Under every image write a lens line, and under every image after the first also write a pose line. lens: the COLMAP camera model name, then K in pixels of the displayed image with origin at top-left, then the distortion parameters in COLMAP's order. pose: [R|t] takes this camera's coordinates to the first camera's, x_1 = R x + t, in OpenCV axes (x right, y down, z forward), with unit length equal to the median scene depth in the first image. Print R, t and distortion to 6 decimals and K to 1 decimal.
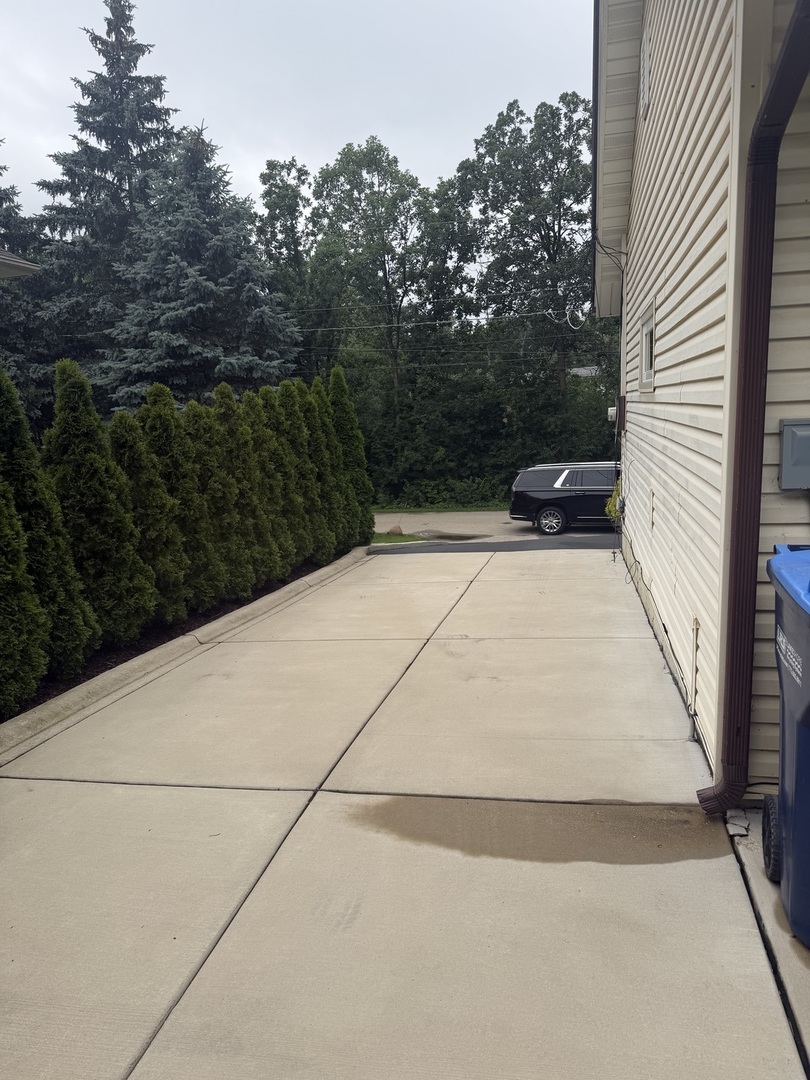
lens RADIAL K [[757.7, 0, 405.0], [0, 757.7, 540.0], [0, 0, 1]] dist [0.120750, -0.197101]
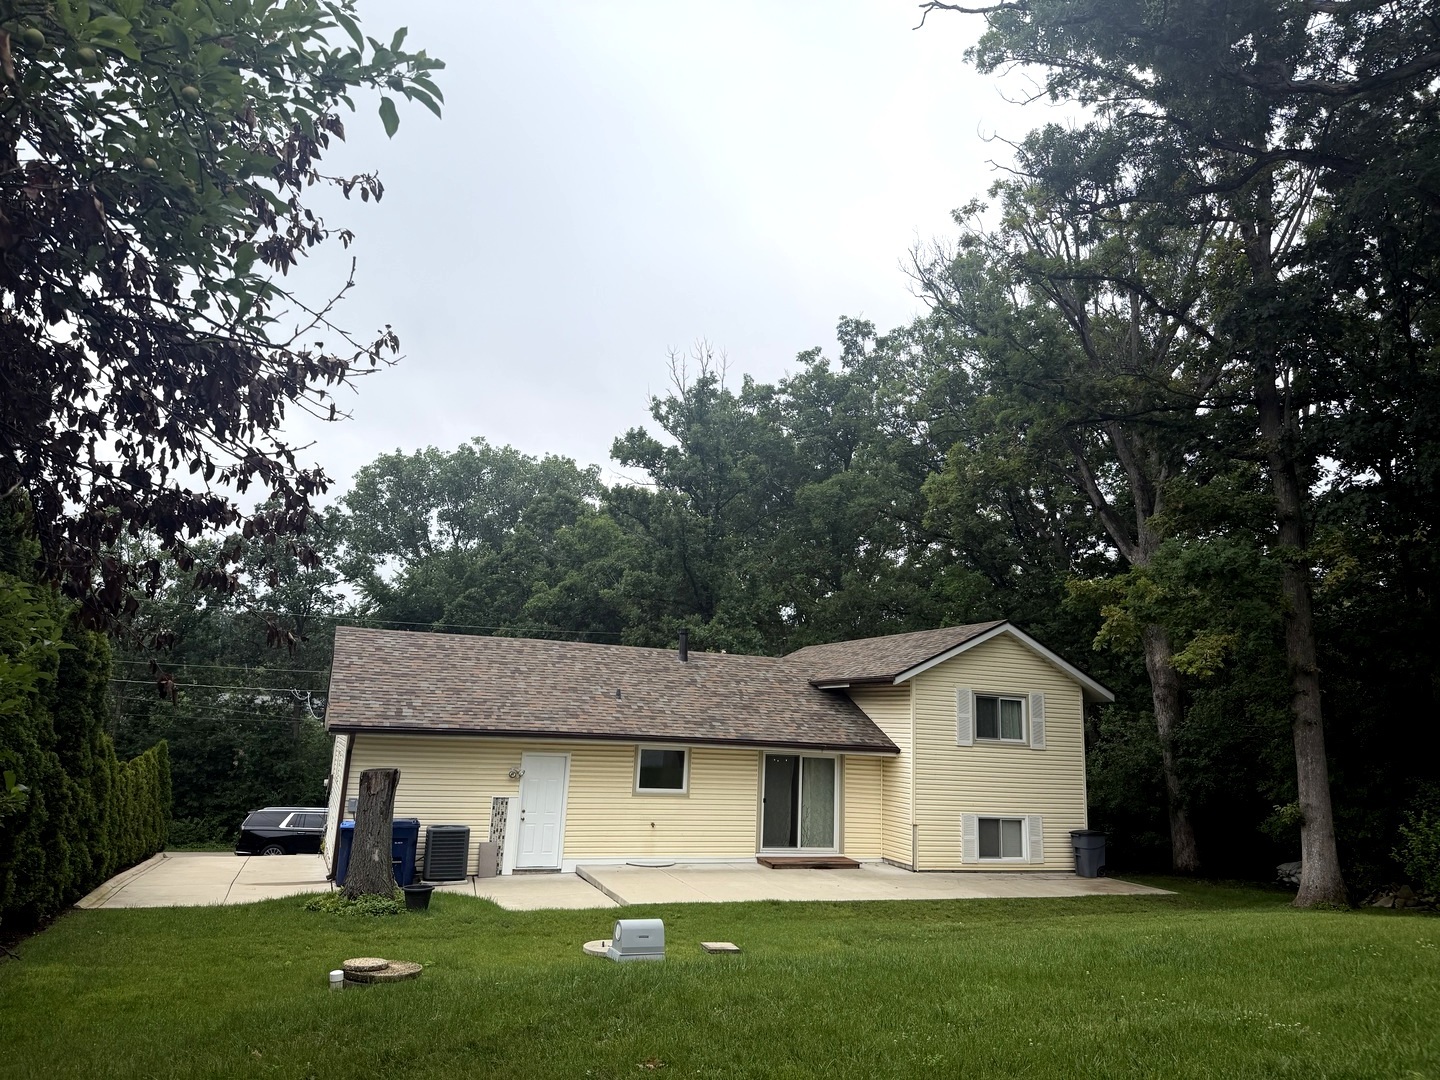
lens RADIAL K [[1010.3, 0, 711.3], [0, 1010.3, 546.2], [0, 0, 1]] dist [0.120750, -0.197101]
pose [[0.827031, 0.189970, 0.529085, -0.133511], [0.006867, 0.937686, -0.347415, 0.060508], [-0.562115, 0.290956, 0.774191, -0.559016]]
